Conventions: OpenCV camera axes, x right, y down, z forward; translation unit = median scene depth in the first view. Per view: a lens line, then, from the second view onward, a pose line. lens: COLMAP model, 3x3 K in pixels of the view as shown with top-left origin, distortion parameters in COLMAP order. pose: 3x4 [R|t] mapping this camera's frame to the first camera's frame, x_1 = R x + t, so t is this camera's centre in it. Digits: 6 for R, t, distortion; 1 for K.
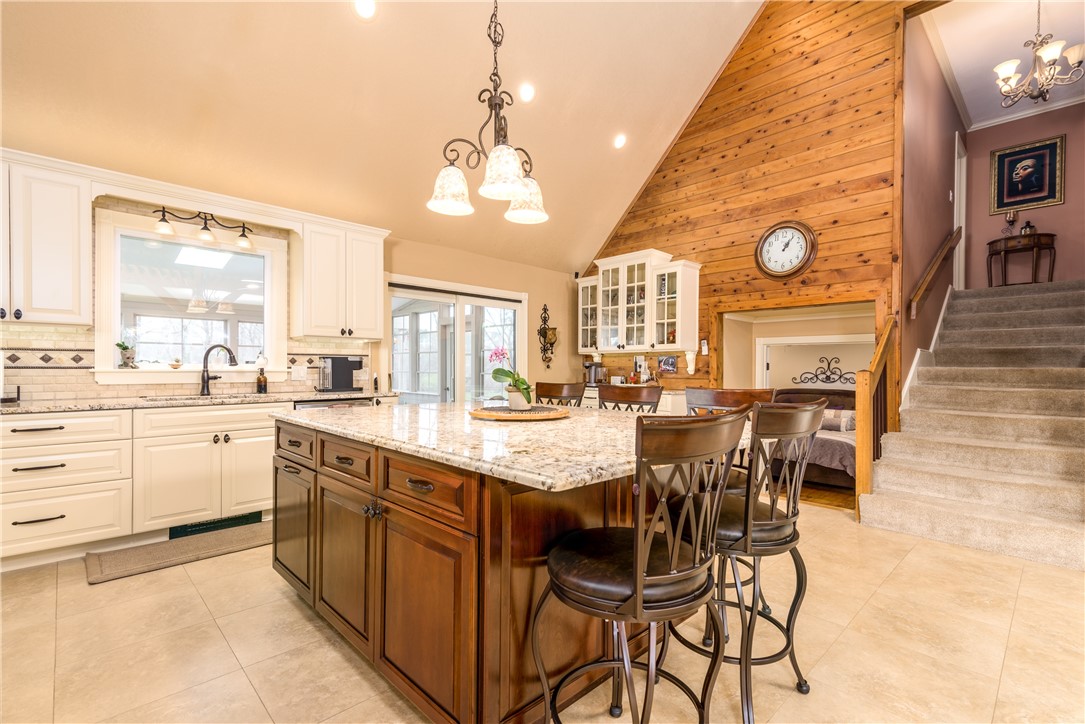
lens RADIAL K [[489.9, 0, 544.4], [0, 489.9, 365.2], [0, 0, 1]] dist [0.018592, -0.000781]
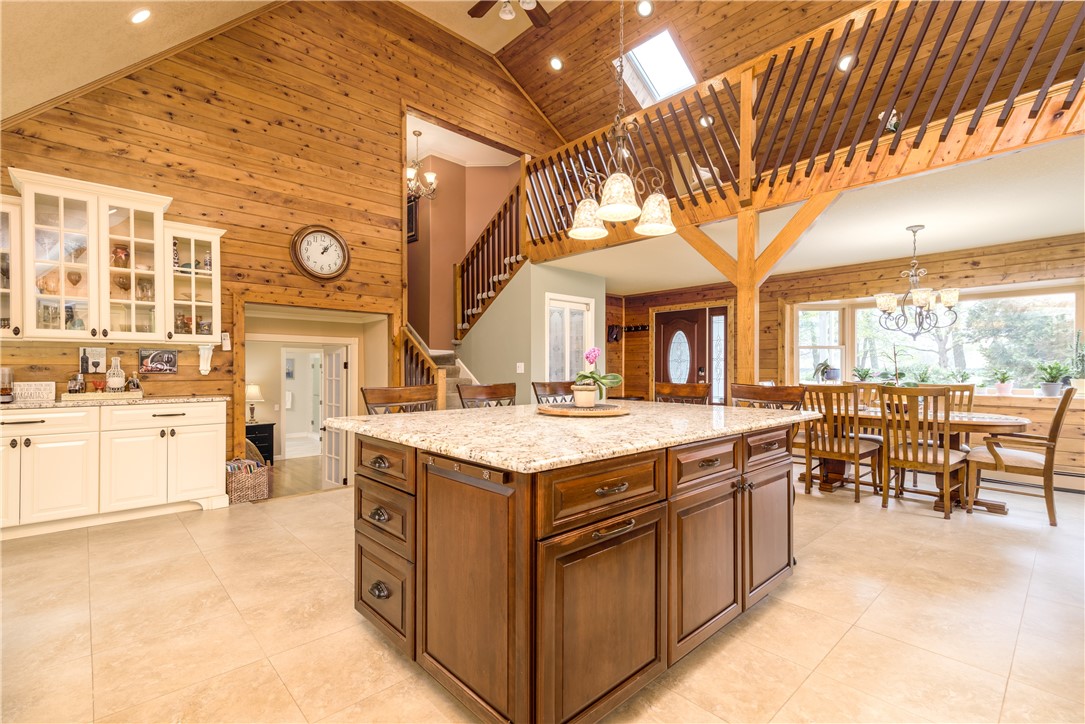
lens RADIAL K [[489.9, 0, 542.3], [0, 489.9, 364.1], [0, 0, 1]] dist [0.018592, -0.000781]
pose [[0.017485, -0.002604, 0.999844, -0.527652], [-0.006871, 0.999973, 0.002724, -0.004366], [-0.999824, -0.006918, 0.017467, 0.493170]]
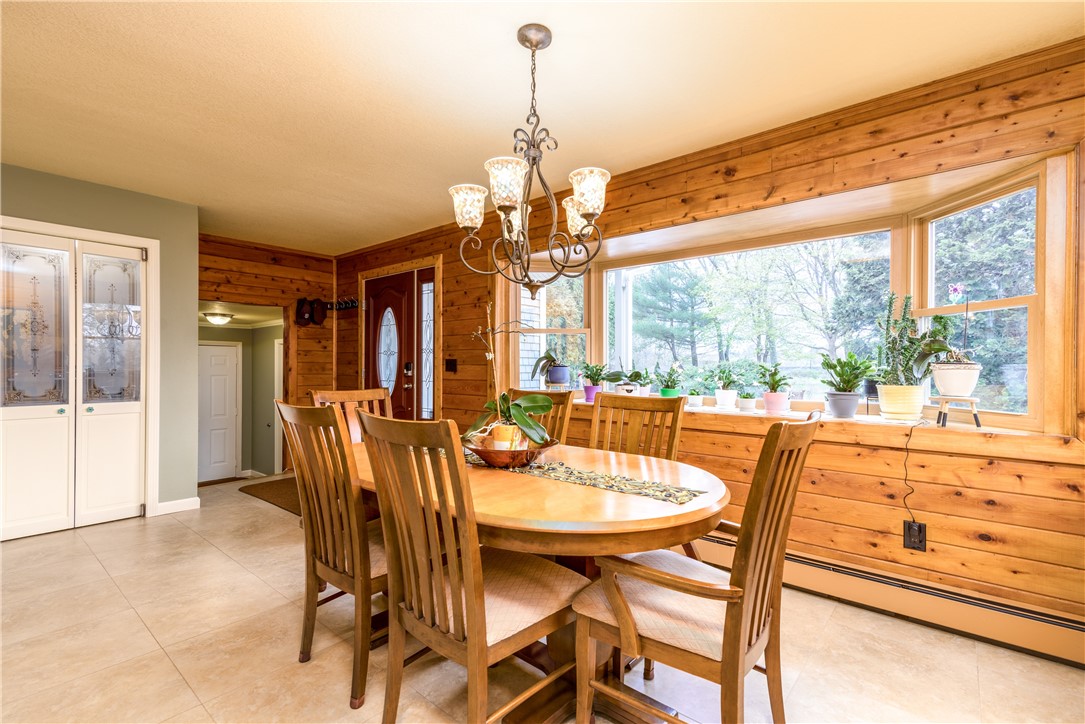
lens RADIAL K [[489.9, 0, 540.6], [0, 489.9, 362.8], [0, 0, 1]] dist [0.018592, -0.000781]
pose [[-0.089787, -0.009110, 0.995919, -0.381014], [-0.007882, 0.999933, 0.008436, -0.004313], [-0.995930, -0.007092, -0.089853, 0.315906]]
